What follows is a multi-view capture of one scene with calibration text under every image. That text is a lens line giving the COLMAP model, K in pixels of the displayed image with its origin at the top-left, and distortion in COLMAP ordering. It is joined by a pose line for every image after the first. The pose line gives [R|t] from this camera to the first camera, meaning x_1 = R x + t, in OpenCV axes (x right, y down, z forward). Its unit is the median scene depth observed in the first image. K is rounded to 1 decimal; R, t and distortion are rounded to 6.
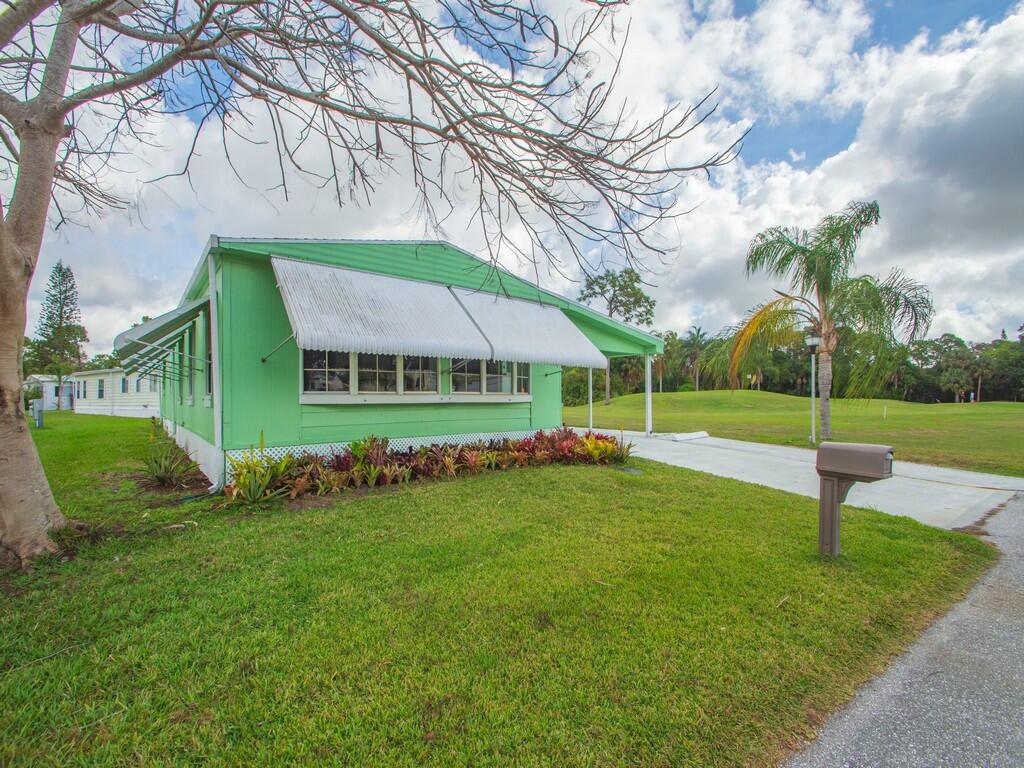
lens RADIAL K [[449.1, 0, 500.6], [0, 449.1, 381.4], [0, 0, 1]] dist [0.004606, -0.006689]
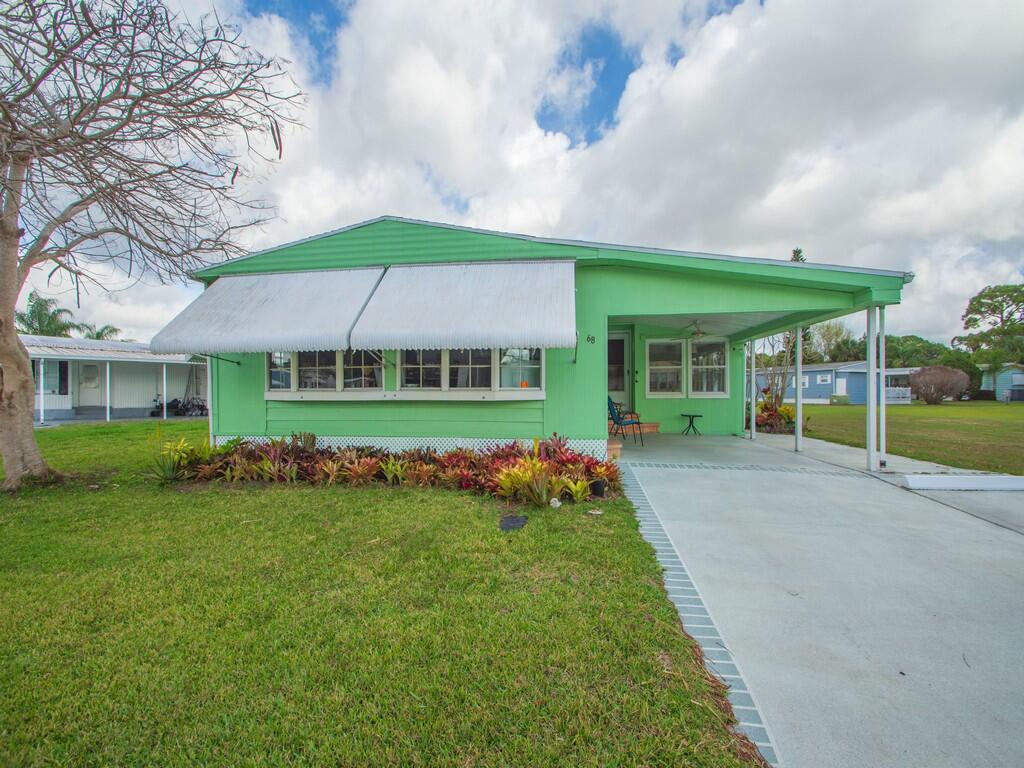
lens RADIAL K [[449.1, 0, 518.0], [0, 449.1, 383.8], [0, 0, 1]] dist [0.004606, -0.006689]
pose [[0.690783, -0.013260, -0.722941, 0.681262], [0.025737, 0.999649, 0.006257, 0.015239], [0.722604, -0.022929, 0.690882, 0.565256]]
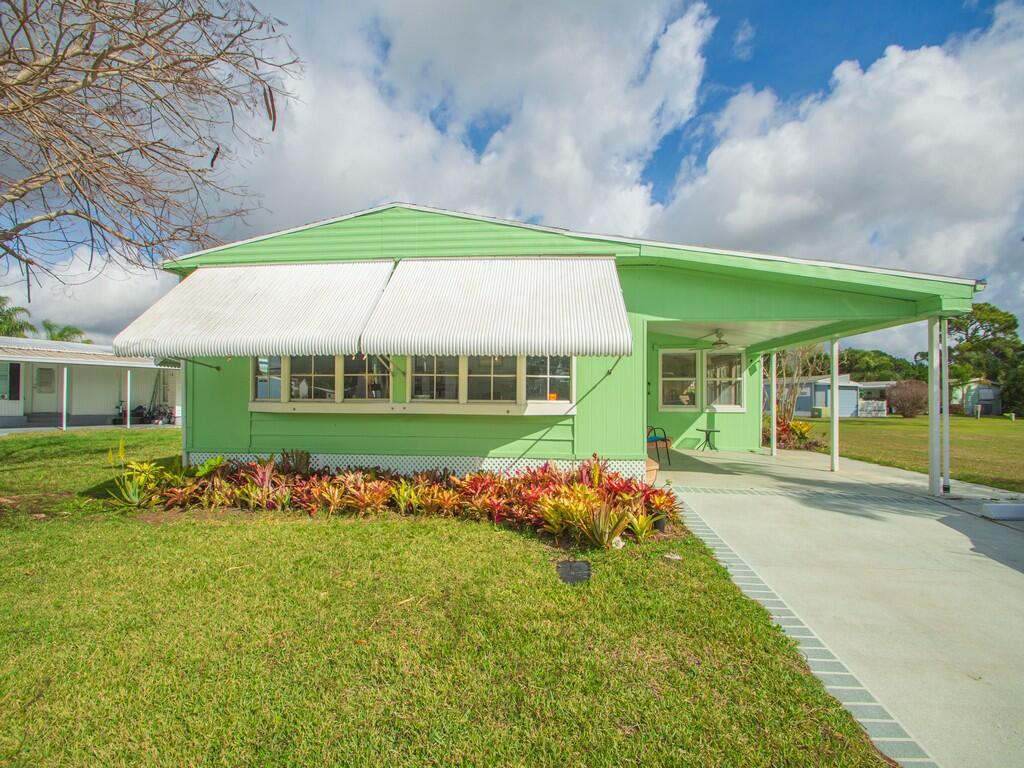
lens RADIAL K [[449.1, 0, 516.3], [0, 449.1, 388.8], [0, 0, 1]] dist [0.004606, -0.006689]
pose [[0.723372, -0.011251, -0.690367, 0.543220], [0.014006, 0.999901, -0.001619, 0.008191], [0.690316, -0.008498, 0.723458, 0.577322]]
